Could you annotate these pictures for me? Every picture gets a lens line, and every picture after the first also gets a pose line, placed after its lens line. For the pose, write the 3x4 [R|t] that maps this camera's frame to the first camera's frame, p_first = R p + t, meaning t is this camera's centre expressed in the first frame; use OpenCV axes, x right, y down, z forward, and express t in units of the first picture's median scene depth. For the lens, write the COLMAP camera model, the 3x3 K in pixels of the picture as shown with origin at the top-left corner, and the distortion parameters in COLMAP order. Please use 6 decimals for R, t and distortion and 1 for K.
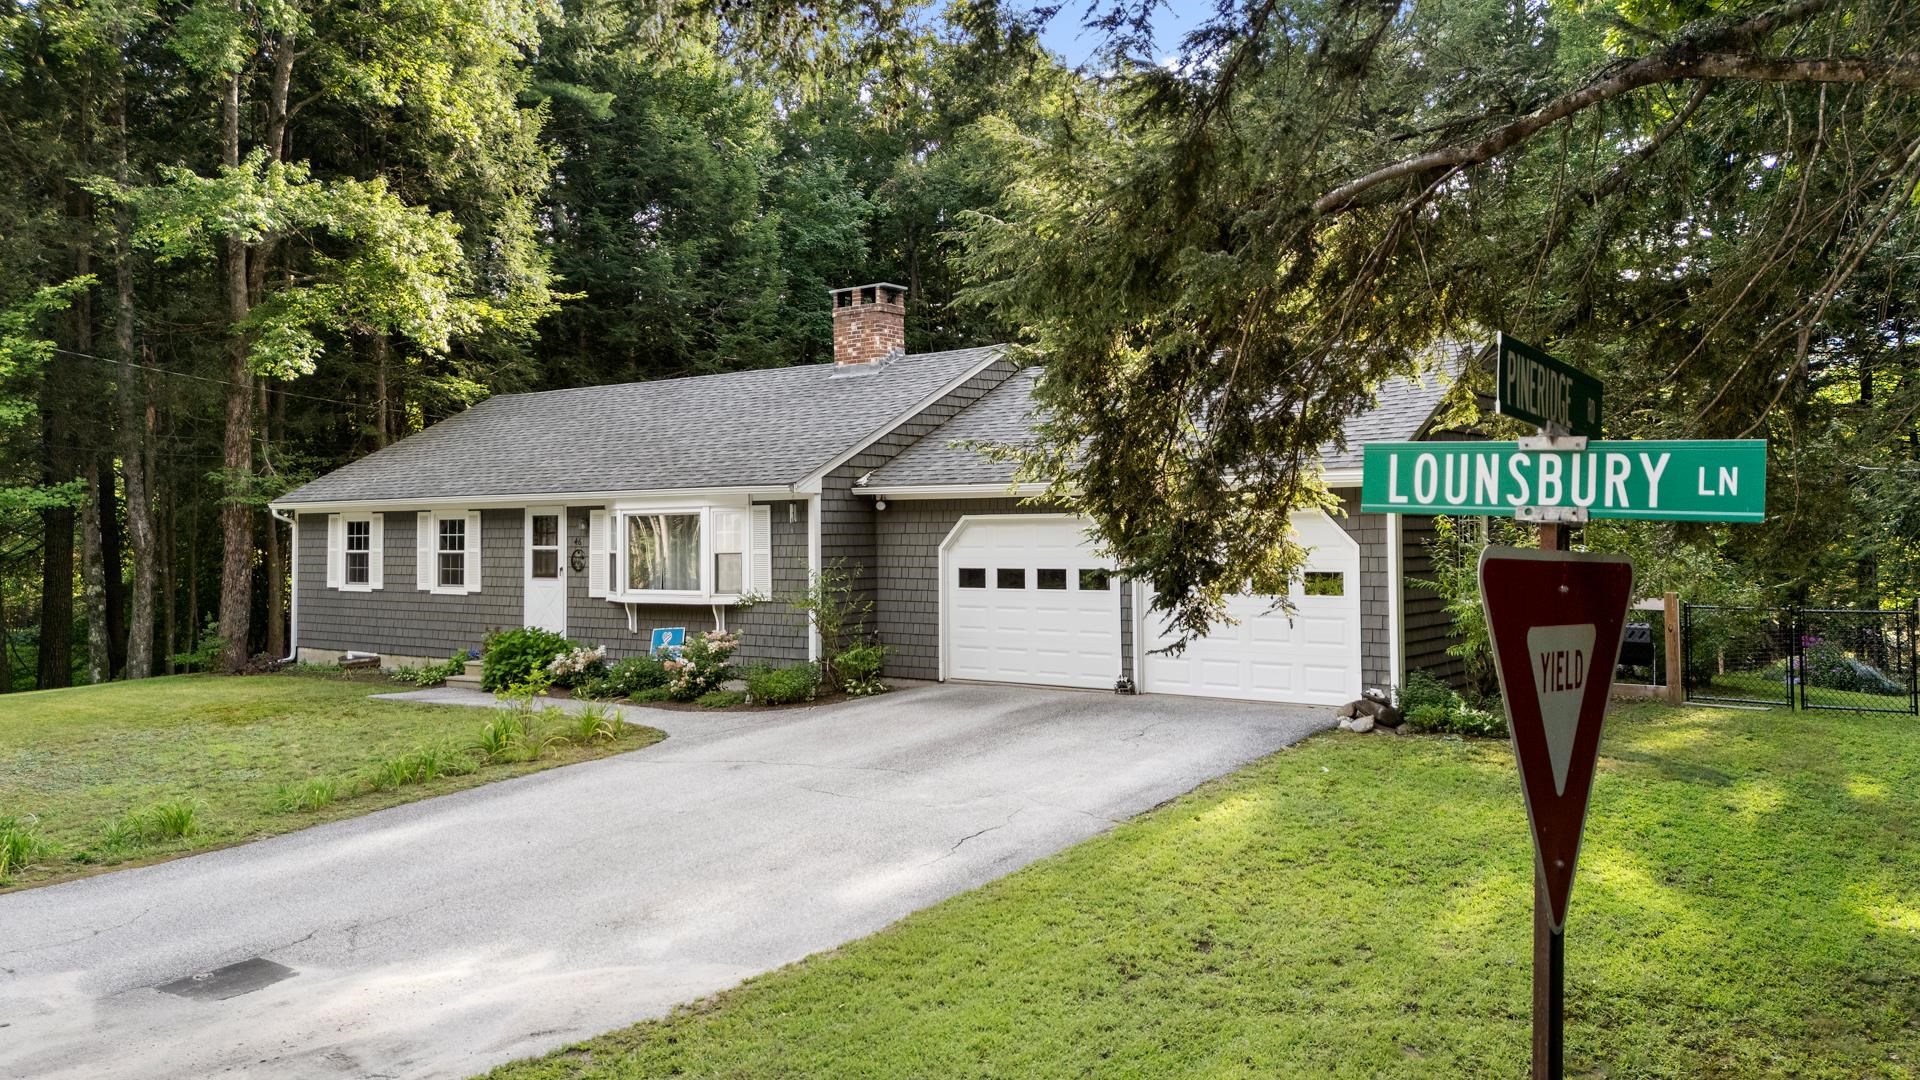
lens RADIAL K [[1350.2, 0, 959.8], [0, 1350.2, 533.2], [0, 0, 1]] dist [0.001269, -0.000993]
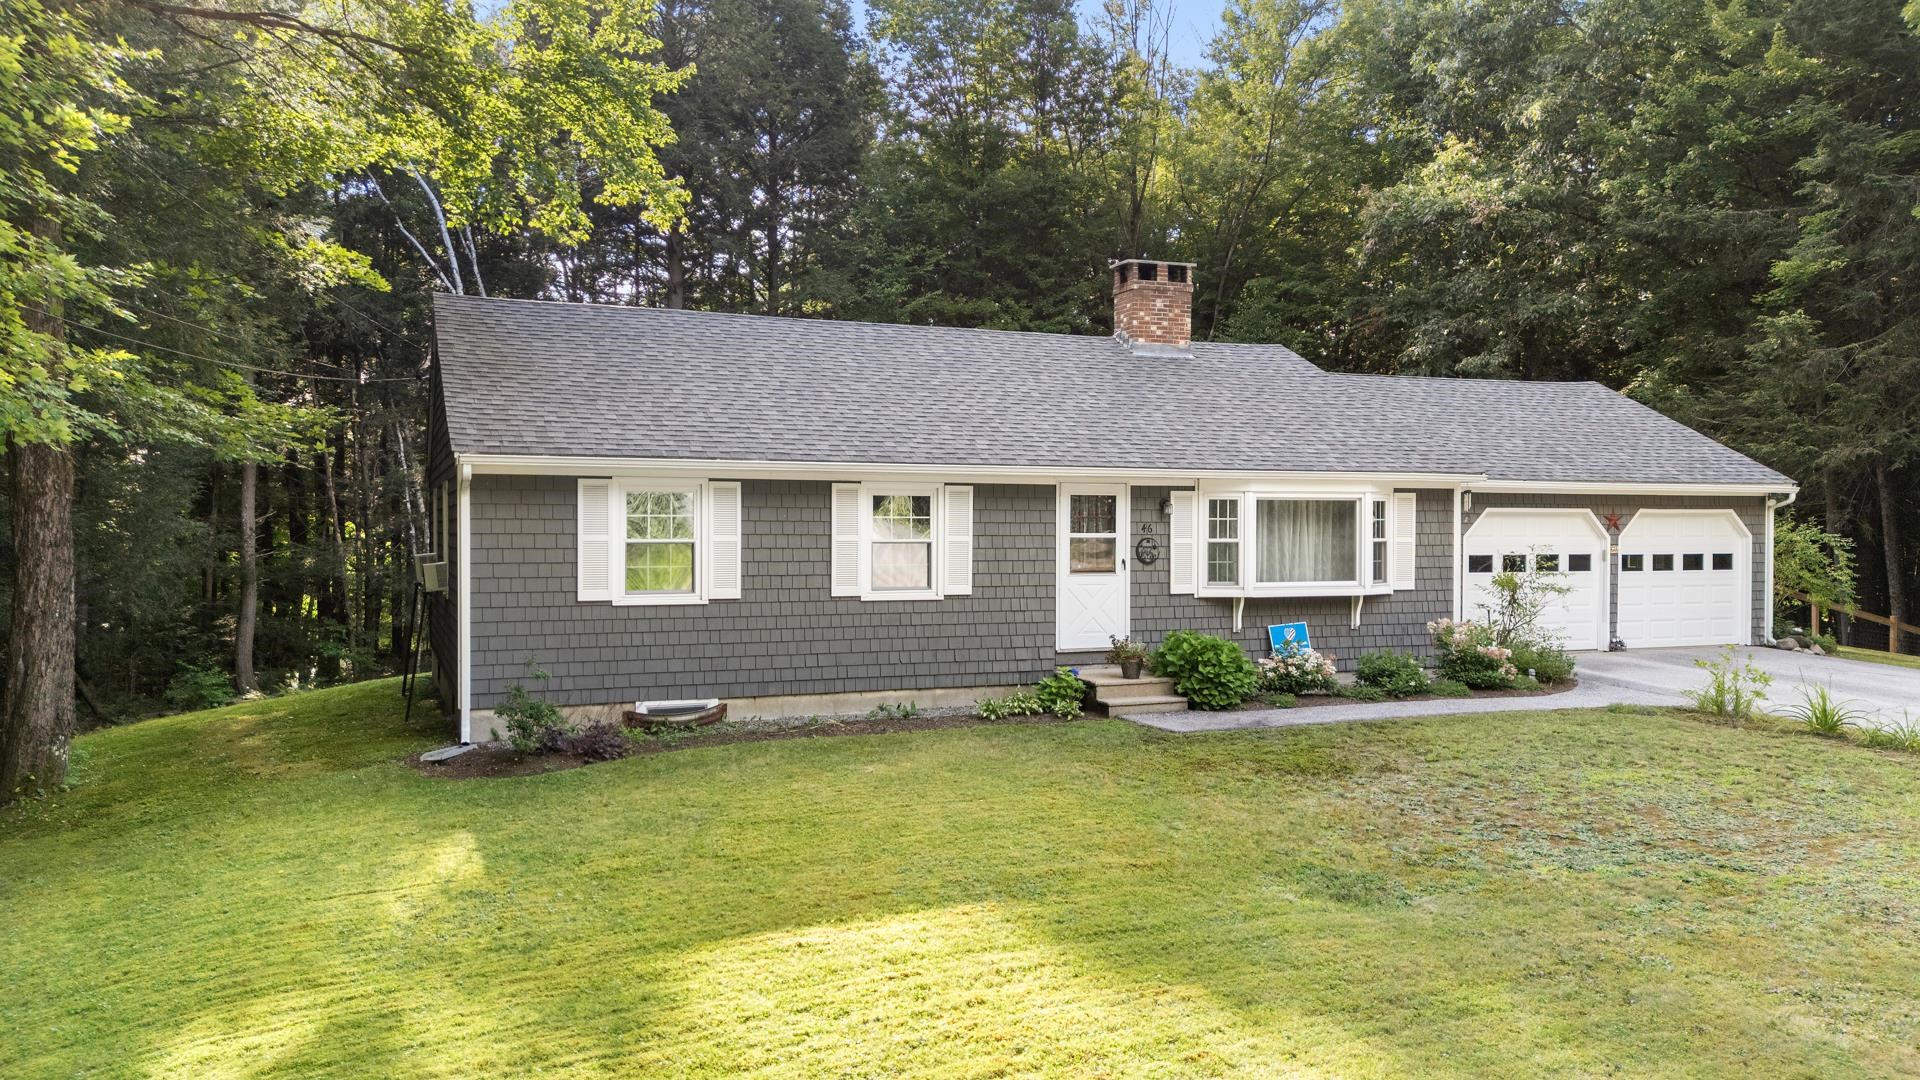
lens RADIAL K [[1350.2, 0, 959.8], [0, 1350.2, 548.3], [0, 0, 1]] dist [0.001269, -0.000993]
pose [[0.582284, -0.005230, 0.812968, -1.023288], [-0.010129, 0.999855, 0.013687, 0.008226], [-0.812922, -0.016204, 0.582147, 0.613582]]
